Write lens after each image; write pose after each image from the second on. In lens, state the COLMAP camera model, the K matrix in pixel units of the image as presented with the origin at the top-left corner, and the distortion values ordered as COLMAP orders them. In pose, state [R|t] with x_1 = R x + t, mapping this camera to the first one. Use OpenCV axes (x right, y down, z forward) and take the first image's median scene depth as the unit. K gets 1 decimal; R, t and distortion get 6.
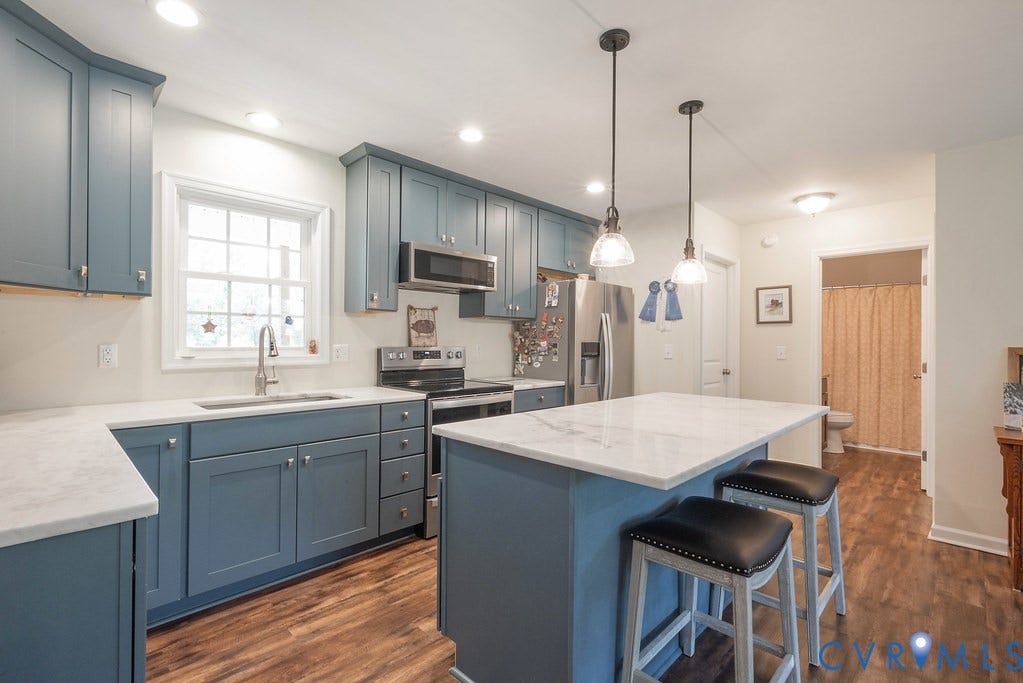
lens RADIAL K [[464.2, 0, 508.3], [0, 464.2, 340.6], [0, 0, 1]] dist [-0.001342, -0.000046]
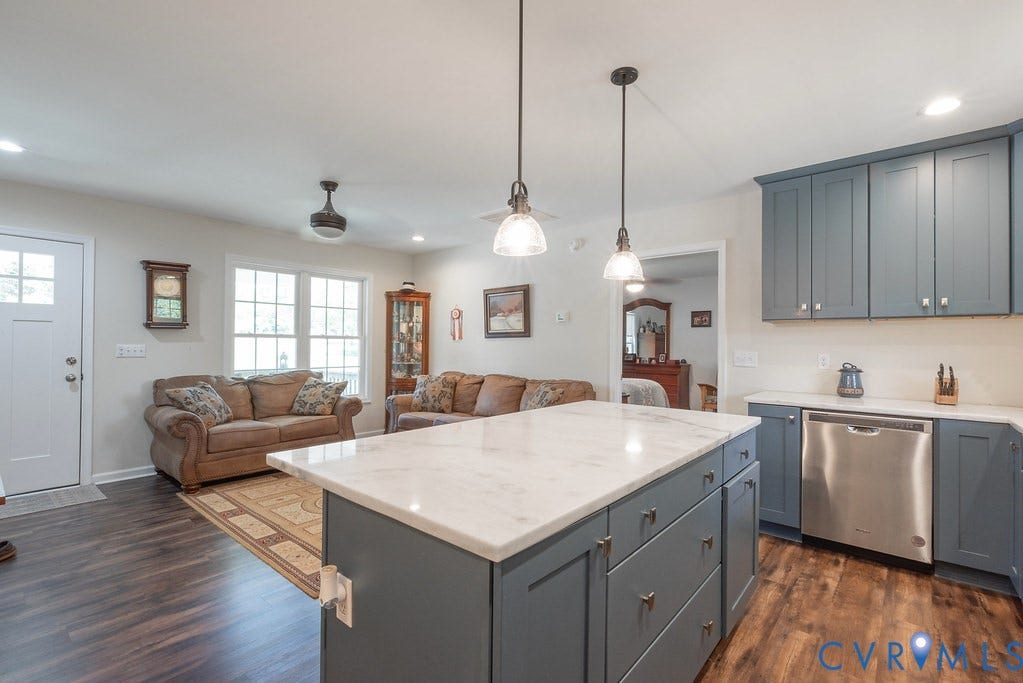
lens RADIAL K [[464.2, 0, 510.1], [0, 464.2, 339.4], [0, 0, 1]] dist [-0.001342, -0.000046]
pose [[-0.996403, -0.019381, -0.082498, 0.260762], [-0.018674, 0.999782, -0.009333, 0.001055], [0.082660, -0.007759, -0.996548, 0.933633]]
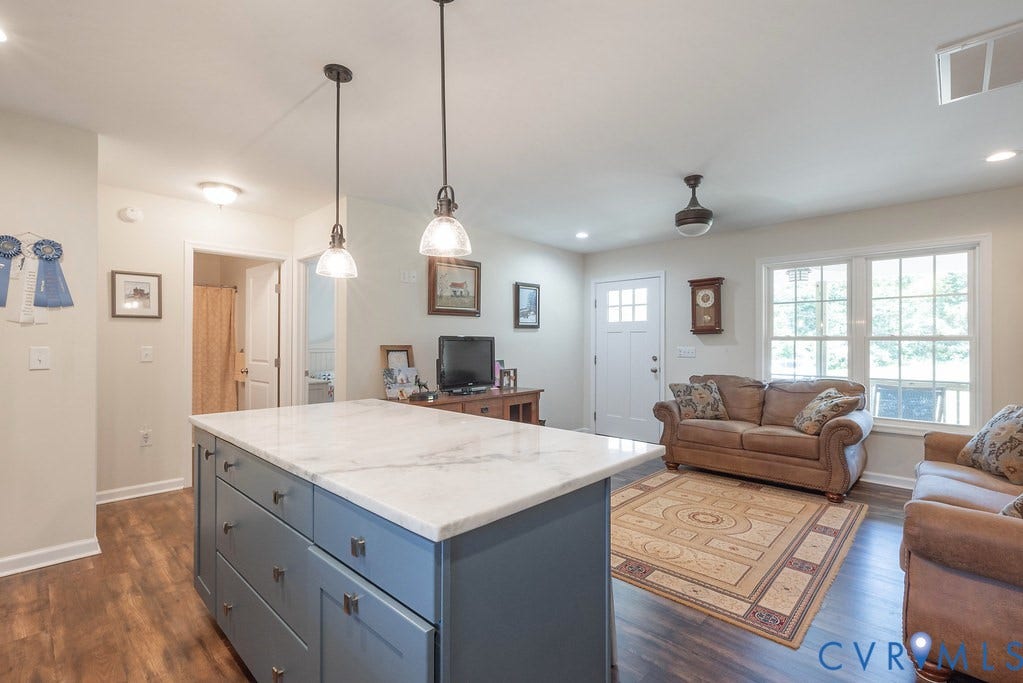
lens RADIAL K [[464.2, 0, 507.9], [0, 464.2, 342.5], [0, 0, 1]] dist [-0.001342, -0.000046]
pose [[-0.028614, -0.010057, 0.999540, -0.274230], [-0.004241, 0.999942, 0.009940, -0.005535], [-0.999582, -0.003954, -0.028655, 0.408859]]
